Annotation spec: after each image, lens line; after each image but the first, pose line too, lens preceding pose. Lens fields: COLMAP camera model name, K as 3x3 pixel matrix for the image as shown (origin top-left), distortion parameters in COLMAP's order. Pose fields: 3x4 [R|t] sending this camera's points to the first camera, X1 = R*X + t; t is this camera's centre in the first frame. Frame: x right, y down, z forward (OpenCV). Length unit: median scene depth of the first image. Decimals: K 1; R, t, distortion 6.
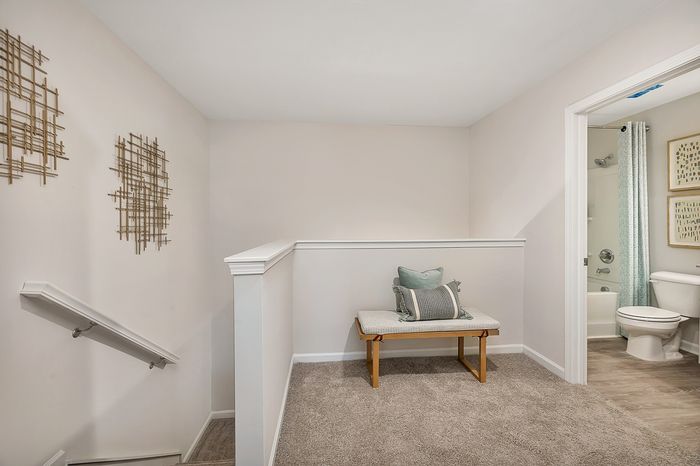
lens RADIAL K [[303.3, 0, 349.5], [0, 303.3, 225.1], [0, 0, 1]] dist [-0.000531, -0.000217]
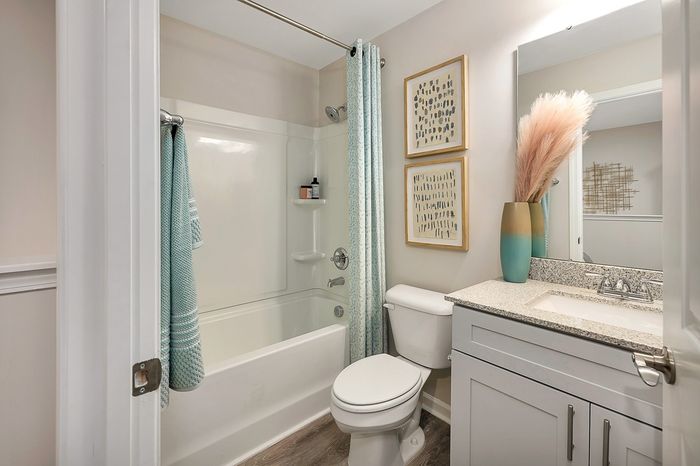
lens RADIAL K [[309.9, 0, 352.5], [0, 309.9, 208.7], [0, 0, 1]] dist [-0.001544, 0.000162]
pose [[0.802542, 0.001263, 0.596594, 0.579707], [0.003728, 0.999968, -0.007132, -0.001274], [-0.596584, 0.007948, 0.802512, 0.550442]]
